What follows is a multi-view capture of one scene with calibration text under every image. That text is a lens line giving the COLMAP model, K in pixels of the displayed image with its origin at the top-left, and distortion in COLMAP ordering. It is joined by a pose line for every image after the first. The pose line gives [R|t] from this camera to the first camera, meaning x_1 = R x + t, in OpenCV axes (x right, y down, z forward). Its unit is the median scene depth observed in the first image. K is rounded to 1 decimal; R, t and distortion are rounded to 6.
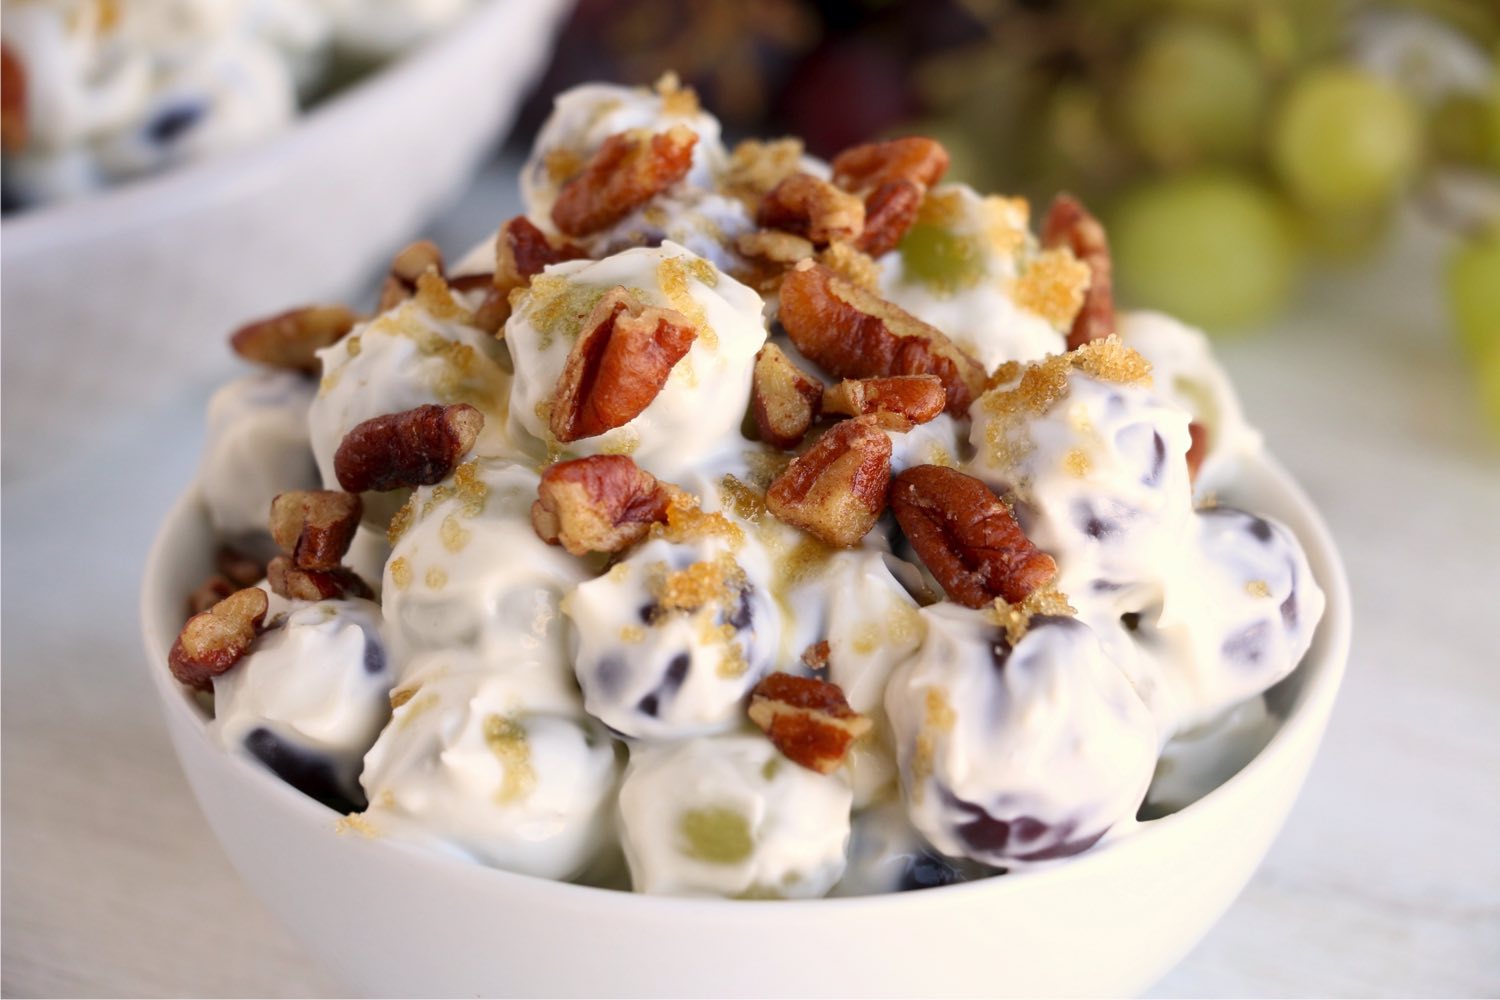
lens RADIAL K [[6709.5, 0, 747.3], [0, 6709.5, 490.1], [0, 0, 1]] dist [1.037448, 0.000000]
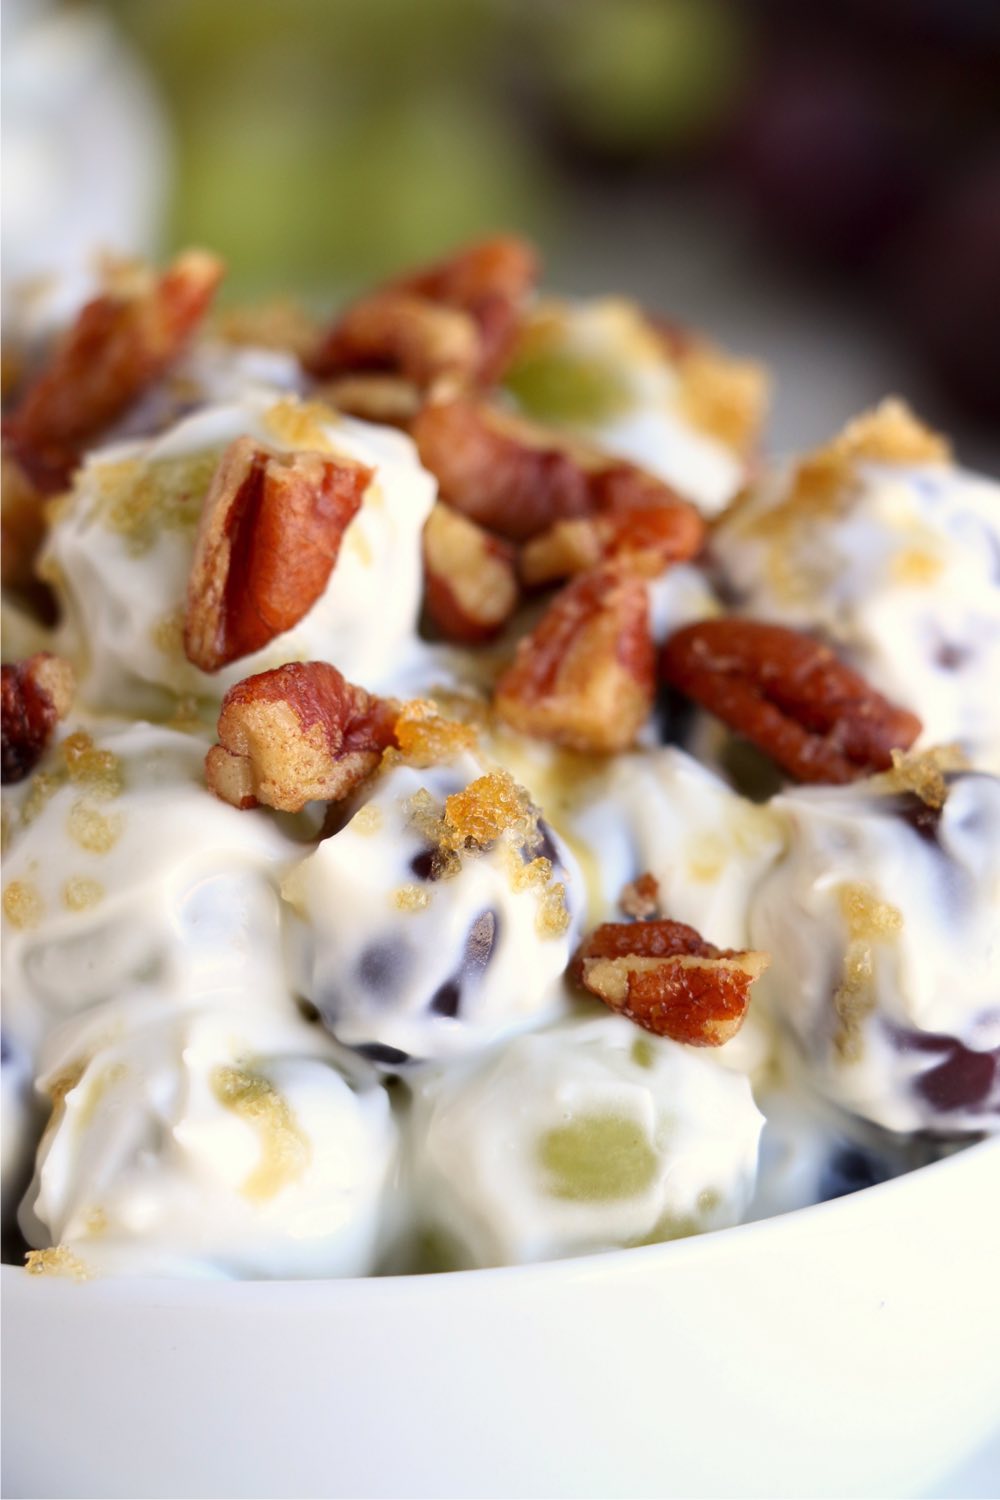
lens RADIAL K [[7220.6, 0, 506.5], [0, 7220.6, 752.5], [0, 0, 1]] dist [0.854388, 0.000000]
pose [[0.941964, -0.182204, 0.281968, -0.208843], [0.217798, 0.970831, -0.100252, 0.081467], [-0.255477, 0.155846, 0.954172, 0.290265]]
